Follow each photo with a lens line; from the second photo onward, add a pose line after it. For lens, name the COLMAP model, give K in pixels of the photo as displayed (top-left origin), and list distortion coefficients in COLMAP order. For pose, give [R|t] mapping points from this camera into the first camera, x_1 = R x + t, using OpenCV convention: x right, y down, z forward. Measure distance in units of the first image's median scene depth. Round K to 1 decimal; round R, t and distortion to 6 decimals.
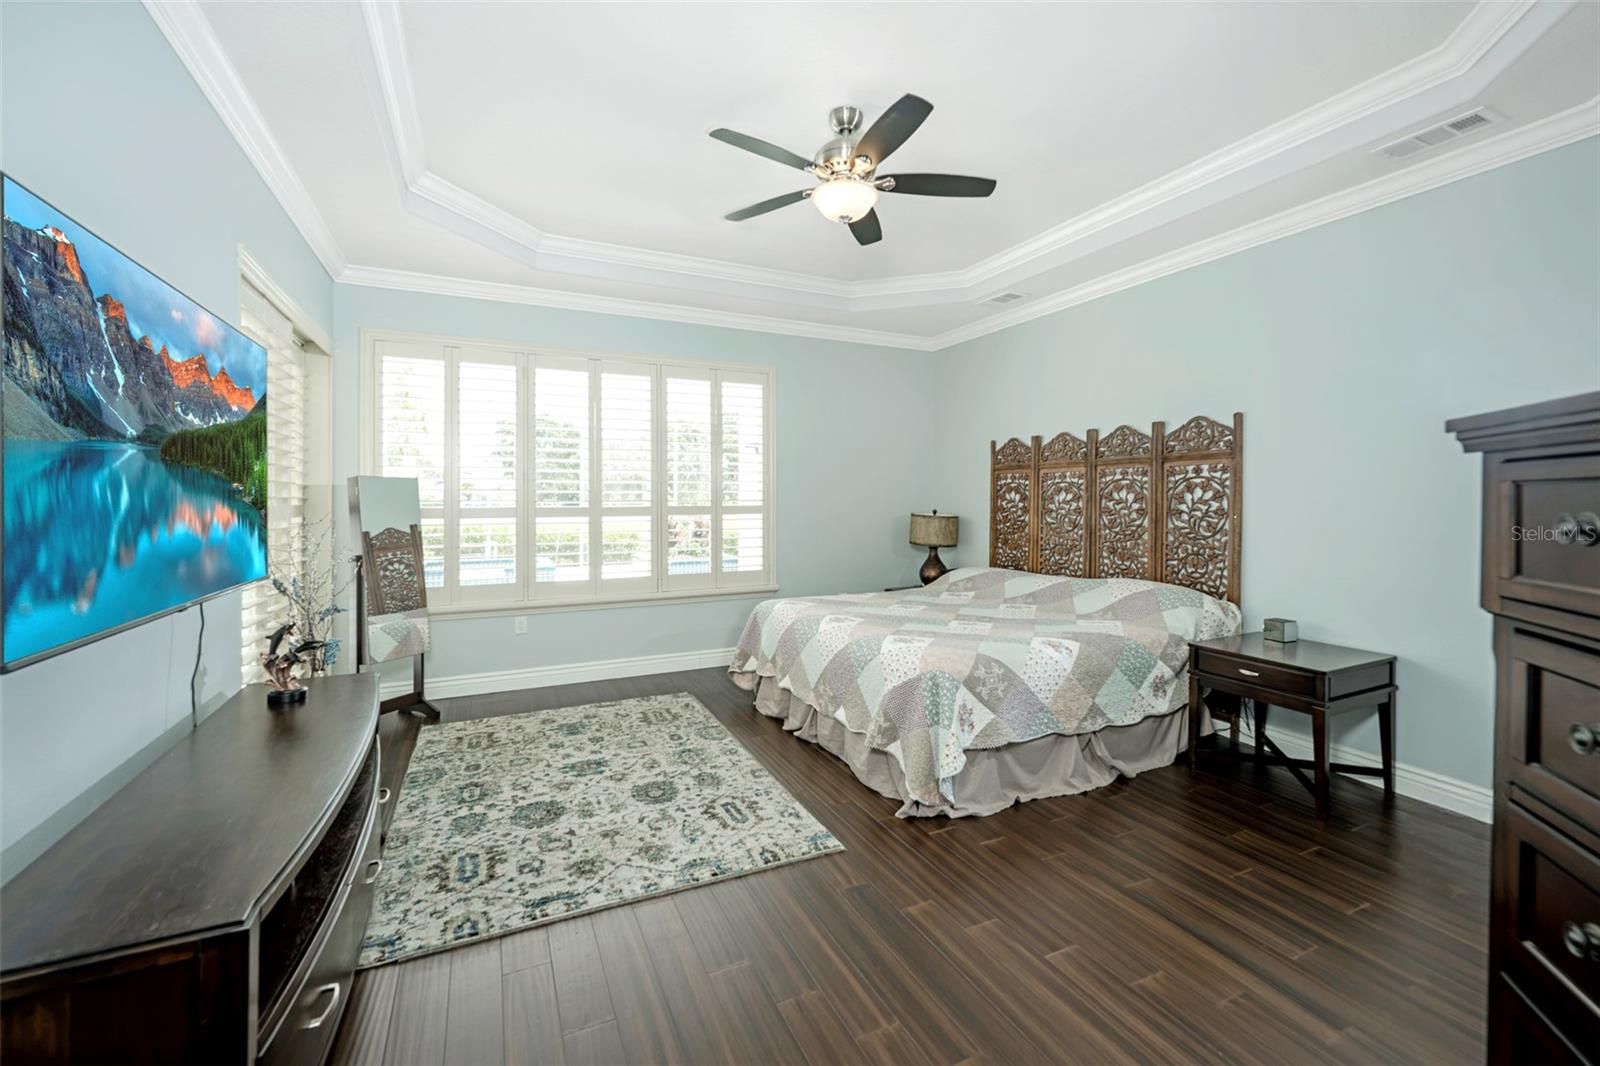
lens RADIAL K [[650.1, 0, 802.5], [0, 650.1, 503.0], [0, 0, 1]] dist [0.001465, 0.000095]
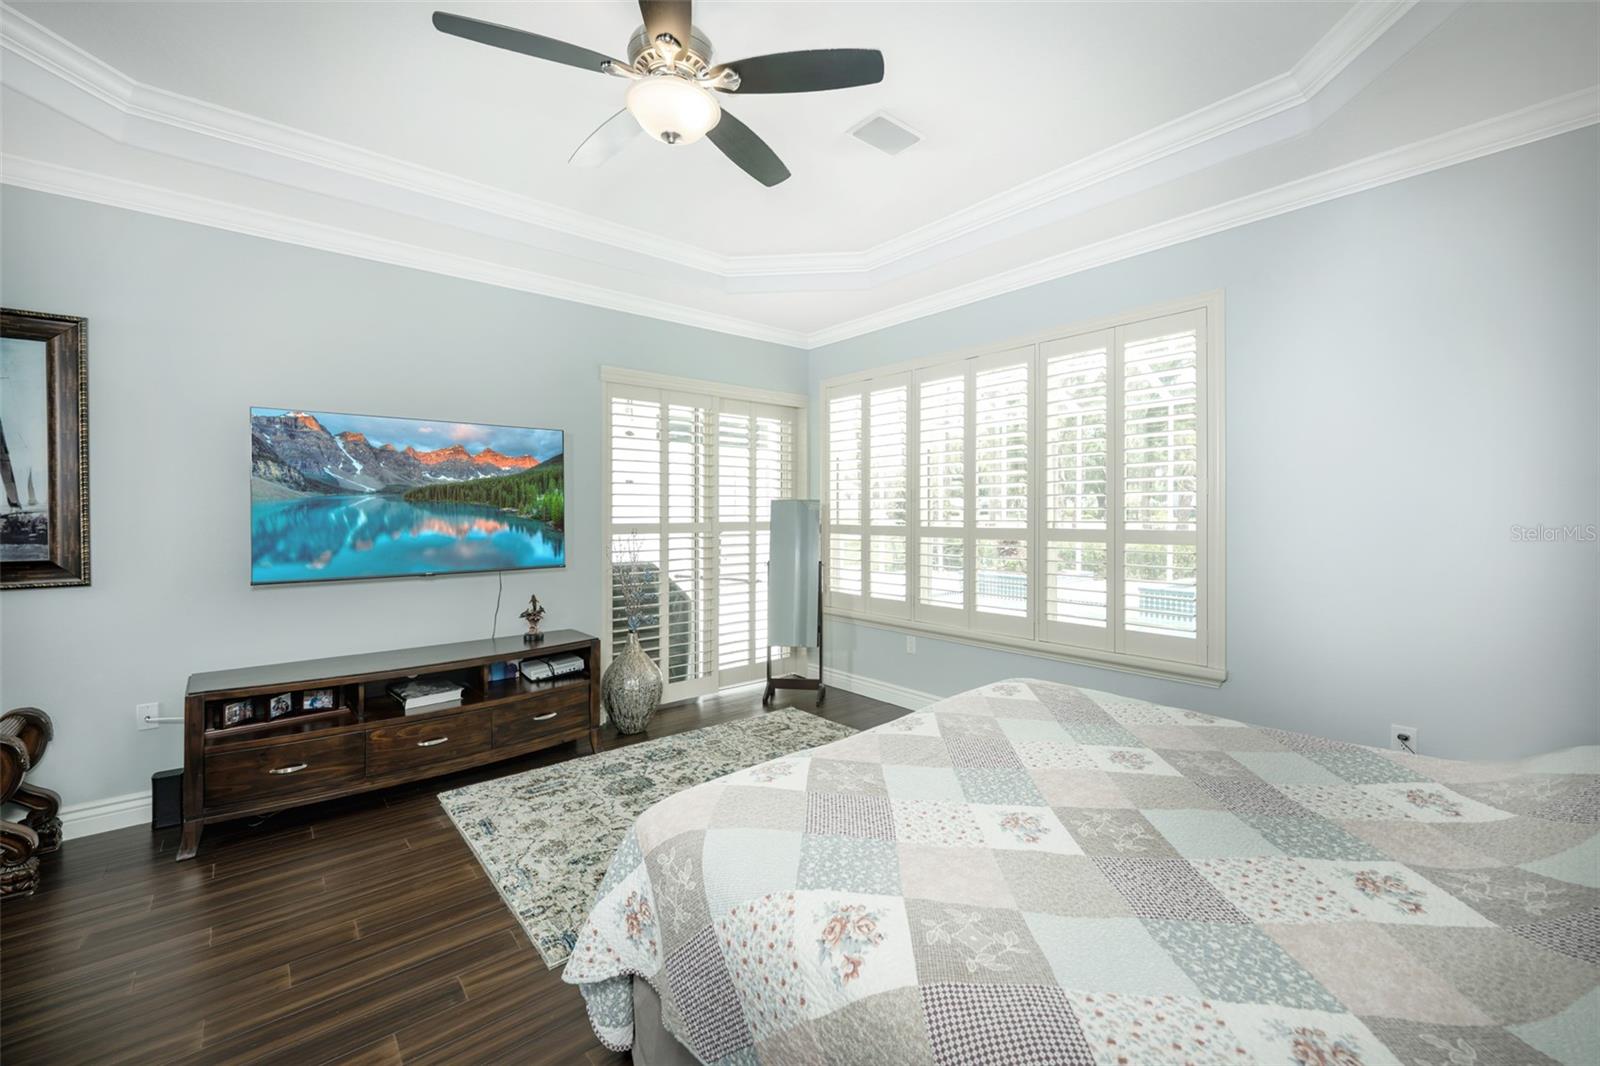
lens RADIAL K [[643.8, 0, 800.0], [0, 643.8, 533.0], [0, 0, 1]] dist [-0.016069, -0.000038]
pose [[0.282023, 0.026706, -0.959036, 0.790070], [-0.004495, 0.999638, 0.026515, -0.014774], [0.959397, -0.003167, 0.282041, 0.969900]]
